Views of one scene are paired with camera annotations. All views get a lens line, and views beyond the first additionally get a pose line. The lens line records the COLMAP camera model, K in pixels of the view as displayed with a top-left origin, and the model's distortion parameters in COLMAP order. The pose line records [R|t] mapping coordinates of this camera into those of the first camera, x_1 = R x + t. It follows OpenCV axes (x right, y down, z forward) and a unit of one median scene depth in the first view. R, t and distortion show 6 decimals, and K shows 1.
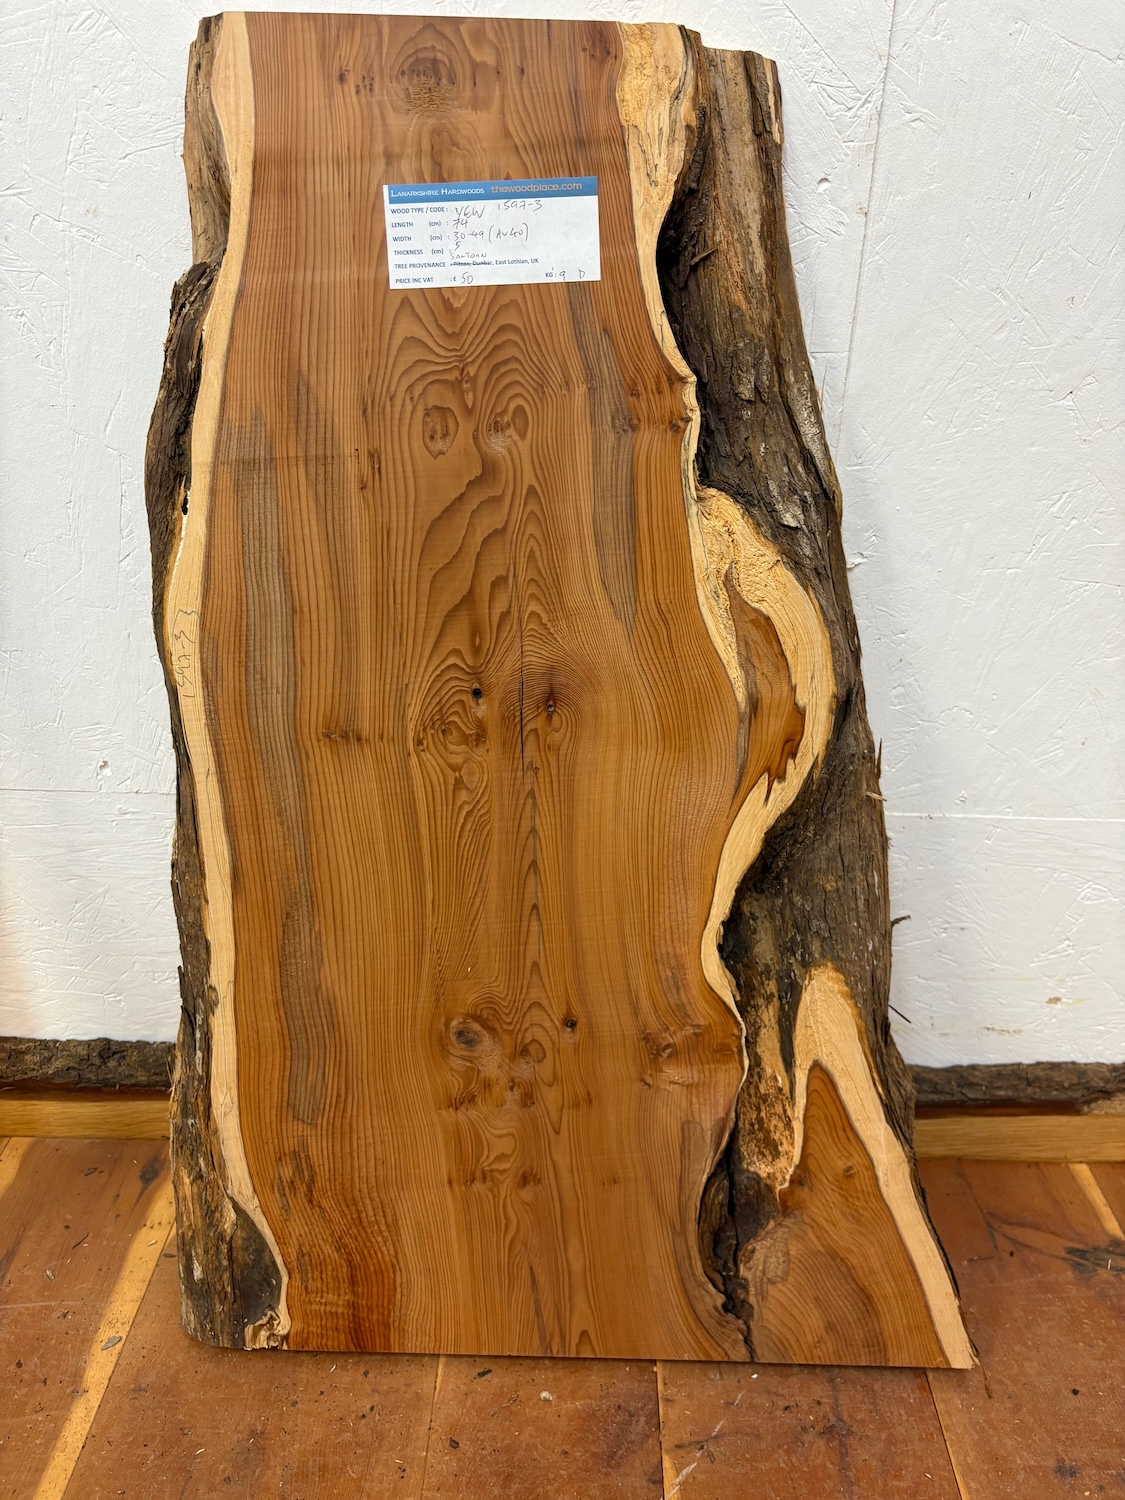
lens RADIAL K [[1144.3, 0, 562.5], [0, 1144.3, 750.0], [0, 0, 1]] dist [0.065911, -0.074904]
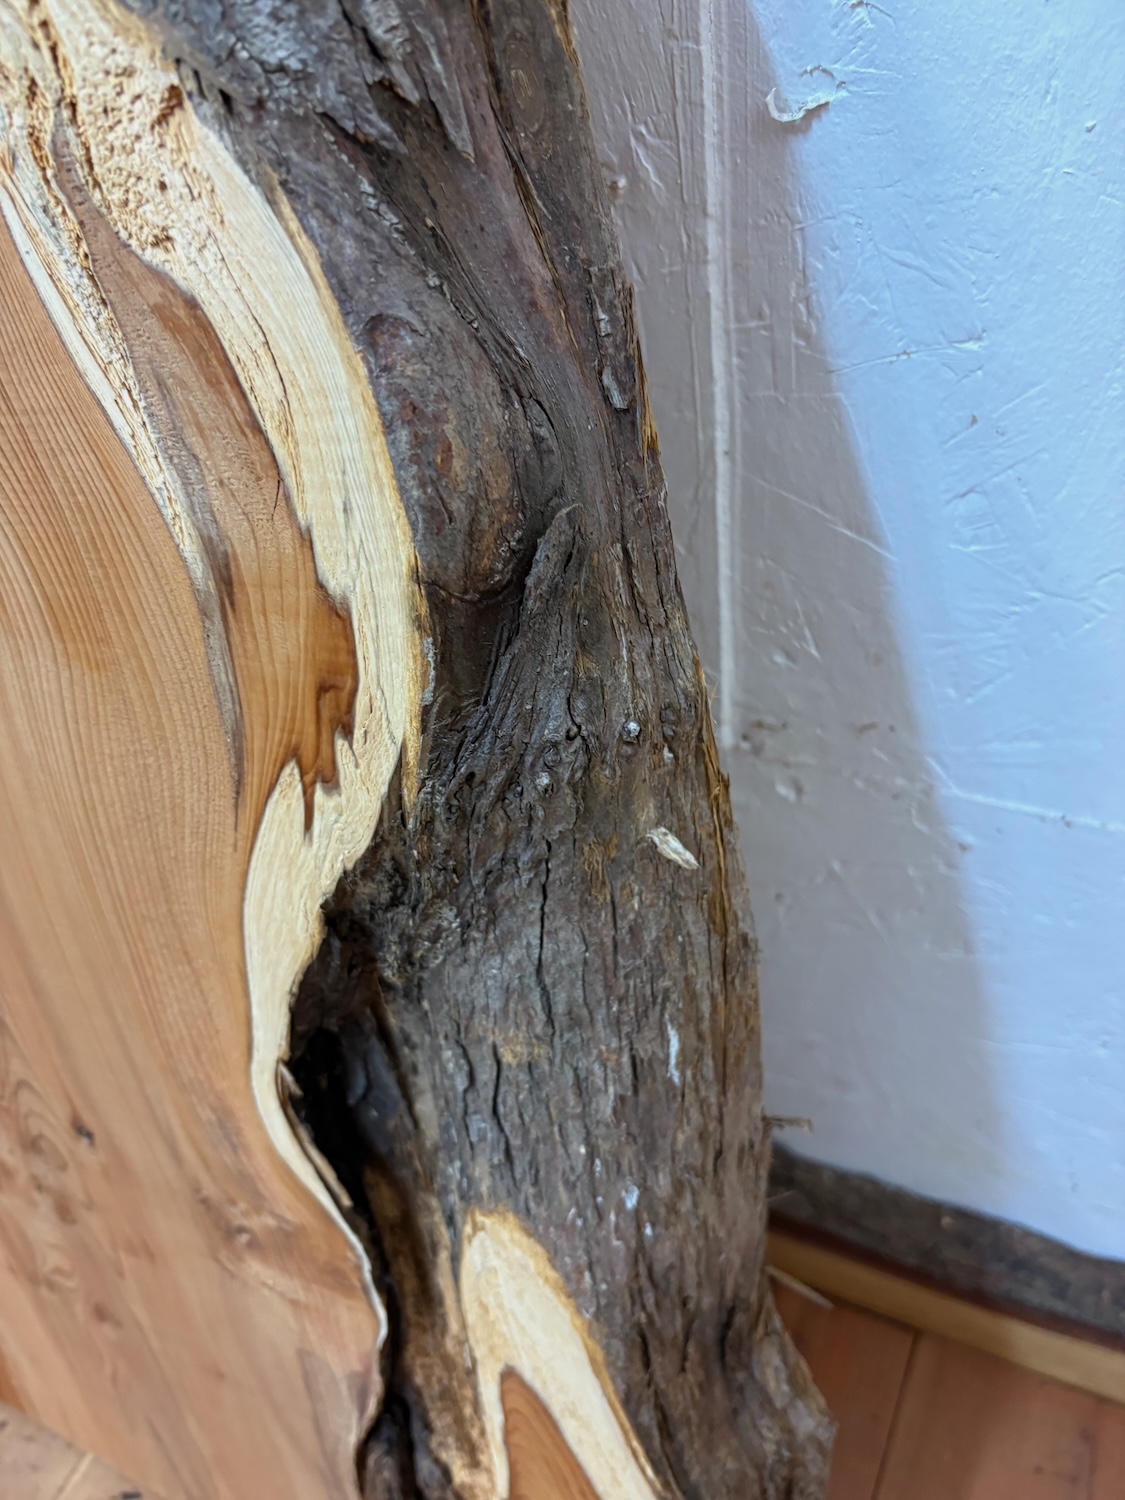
lens RADIAL K [[1173.7, 0, 562.5], [0, 1173.7, 750.0], [0, 0, 1]] dist [0.002812, 0.003575]
pose [[0.902161, 0.175610, -0.394038, 0.386343], [-0.053377, 0.951817, 0.301984, -0.095535], [0.428084, -0.251406, 0.868066, 0.701137]]
